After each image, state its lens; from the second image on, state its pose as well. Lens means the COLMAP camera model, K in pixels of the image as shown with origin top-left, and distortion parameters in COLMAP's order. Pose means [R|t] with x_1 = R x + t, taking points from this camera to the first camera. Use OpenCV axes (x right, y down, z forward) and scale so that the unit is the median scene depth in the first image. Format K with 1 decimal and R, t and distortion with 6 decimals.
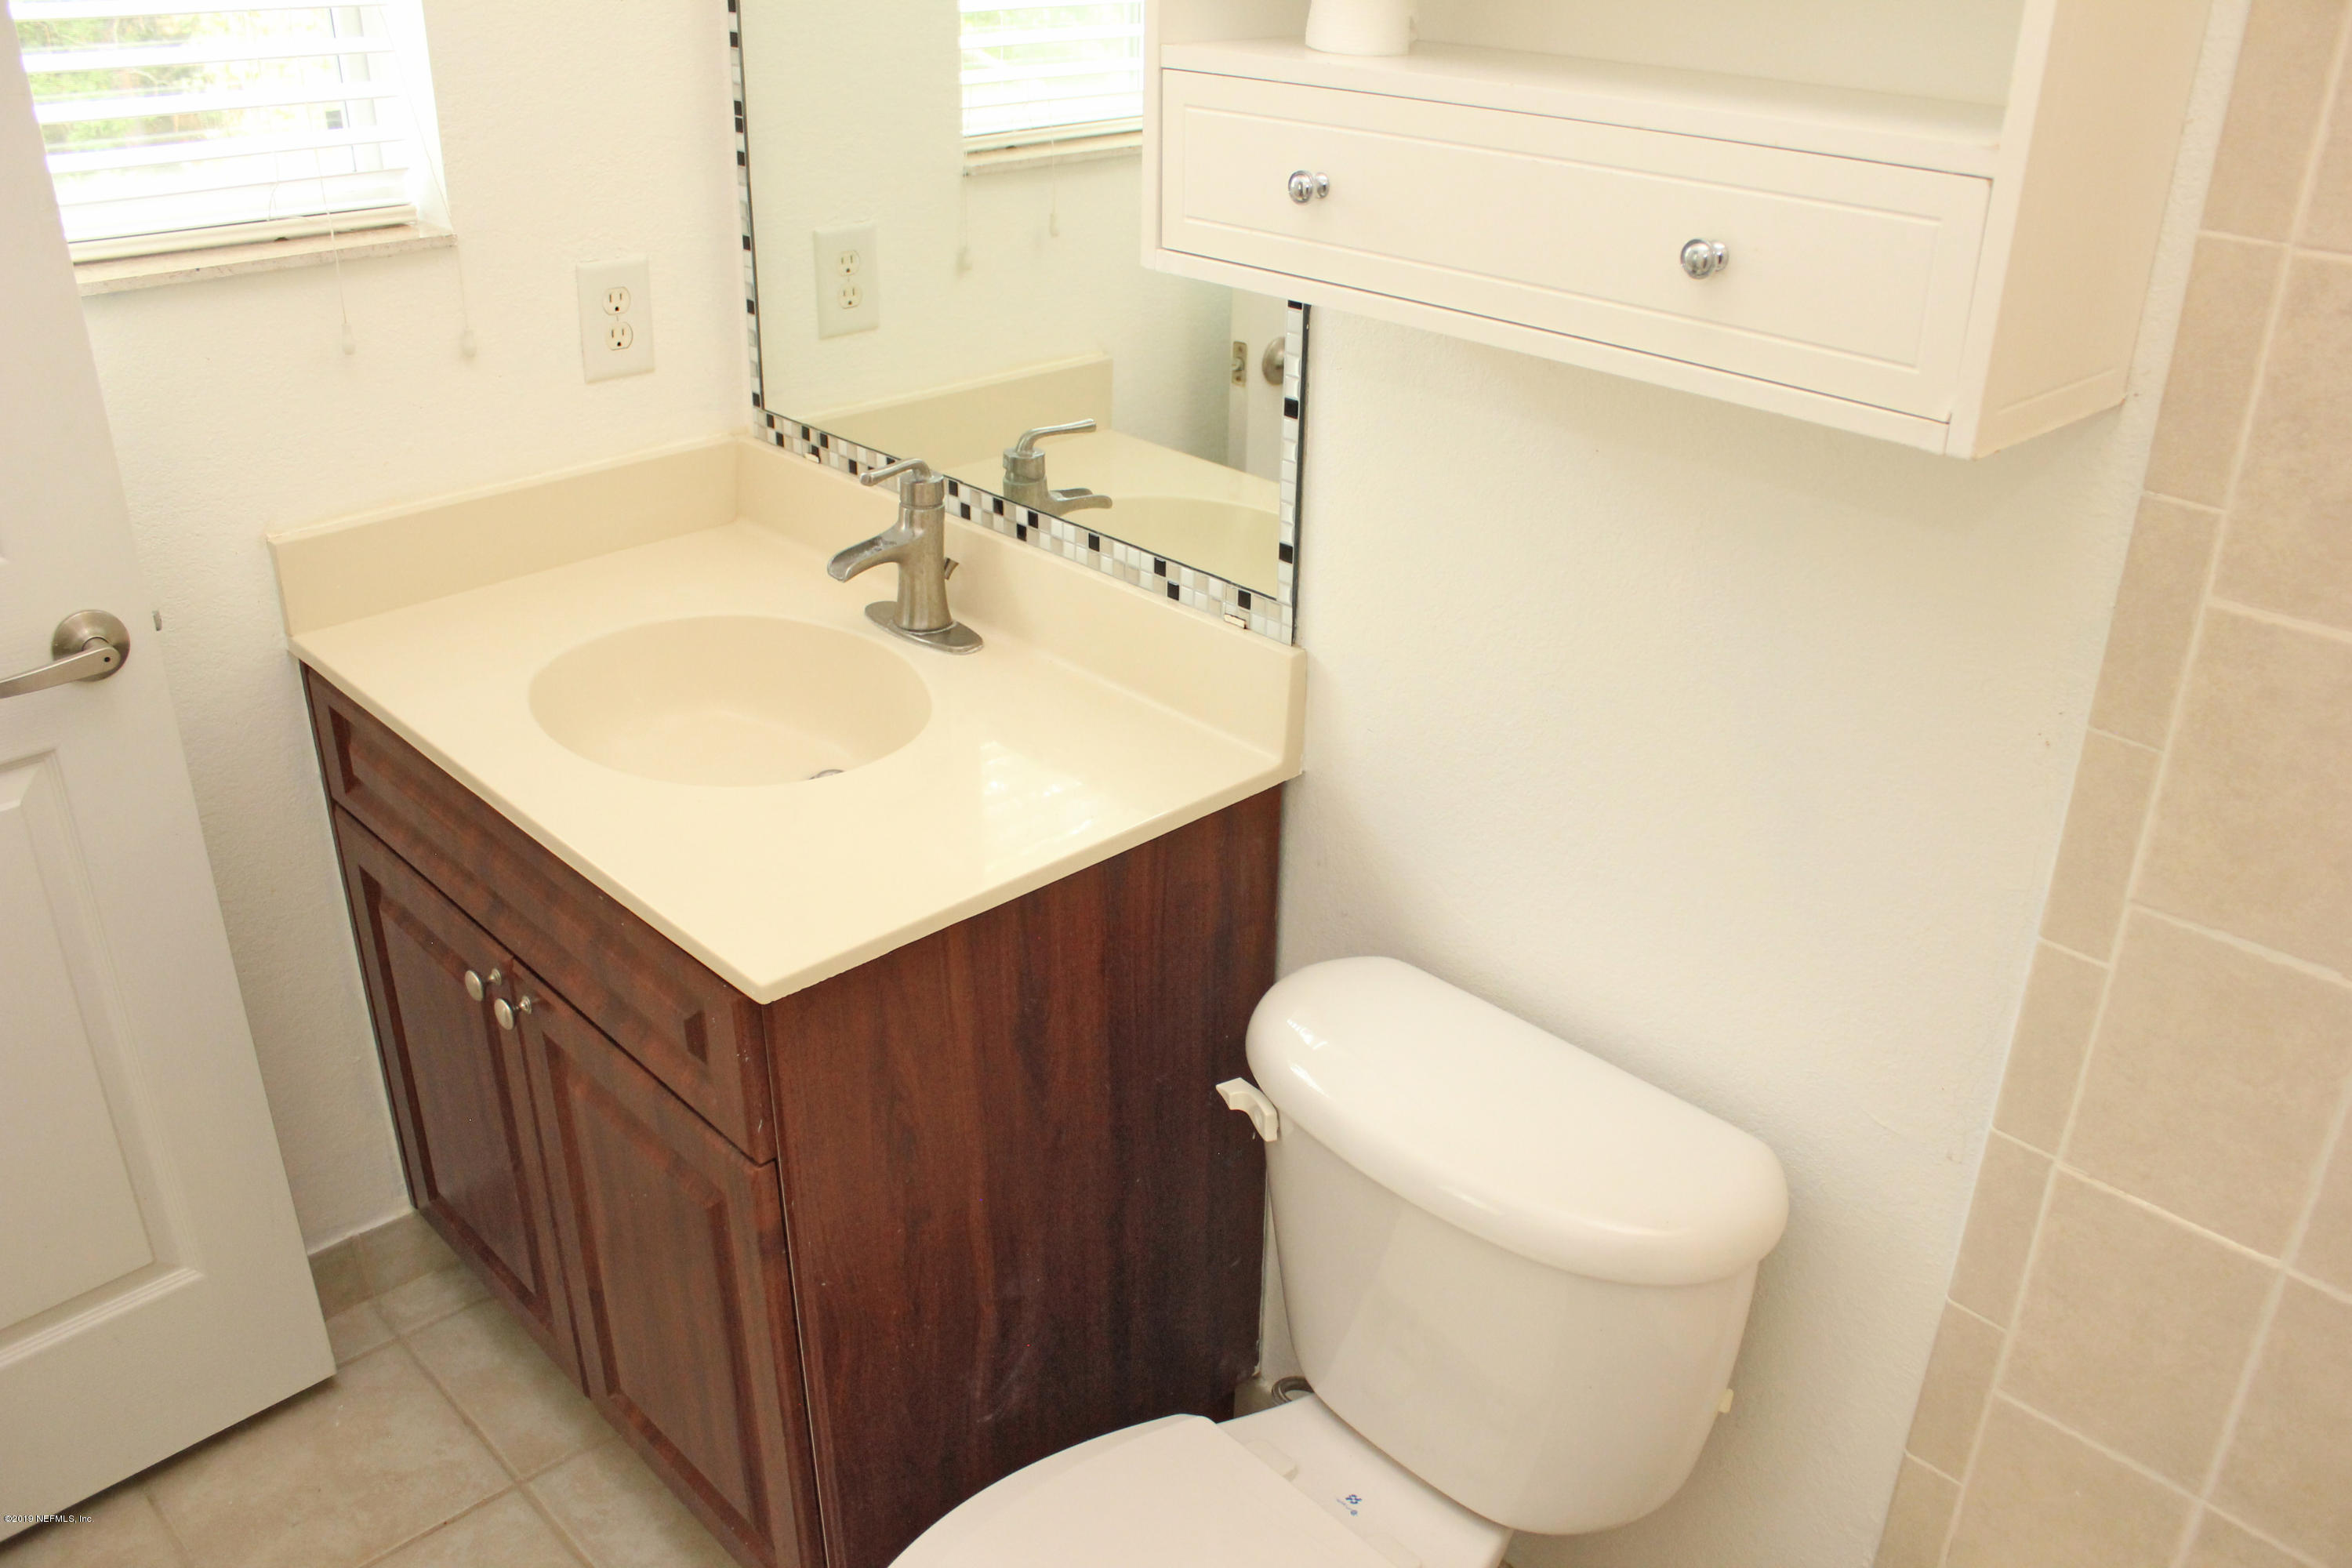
lens RADIAL K [[1941.1, 0, 1176.0], [0, 1941.1, 784.0], [0, 0, 1]] dist [-0.143603, 0.106468]
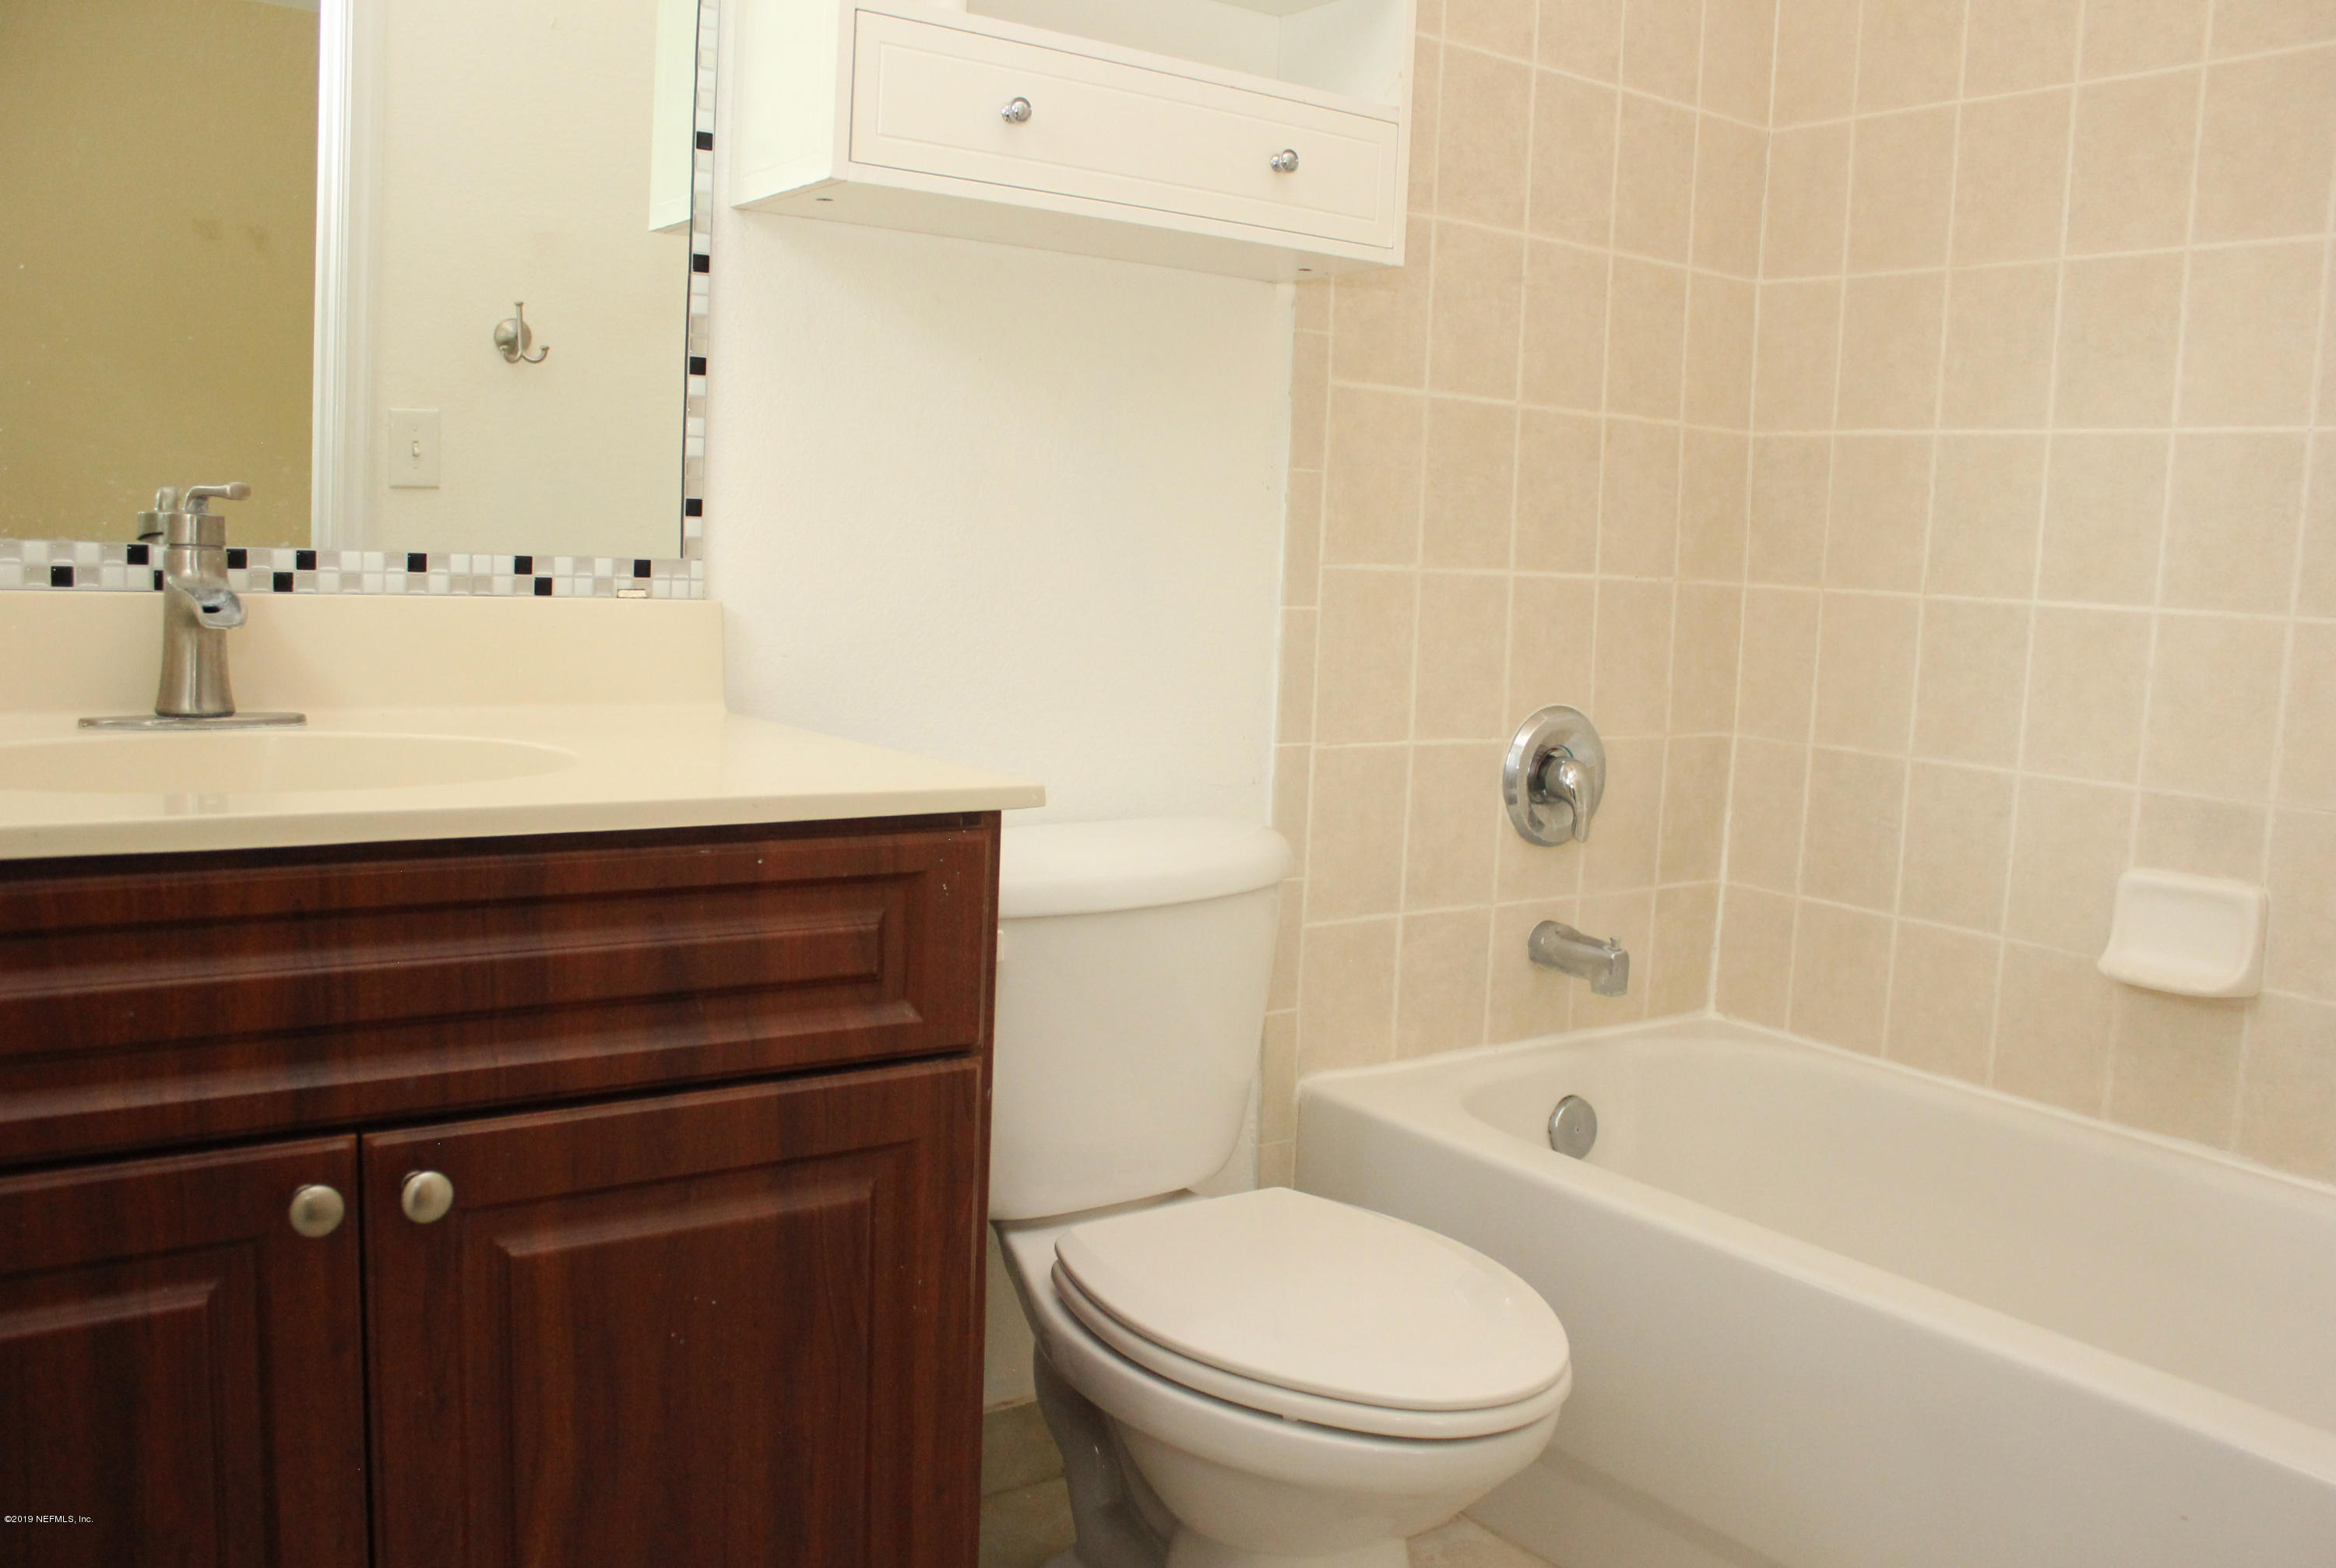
lens RADIAL K [[2039.4, 0, 1168.0], [0, 2039.4, 784.0], [0, 0, 1]] dist [-0.132501, 0.000806]
pose [[0.117686, -0.123795, 0.985304, -1.236803], [0.397358, 0.915176, 0.067523, 0.056828], [-0.910086, 0.383572, 0.156895, 0.795300]]
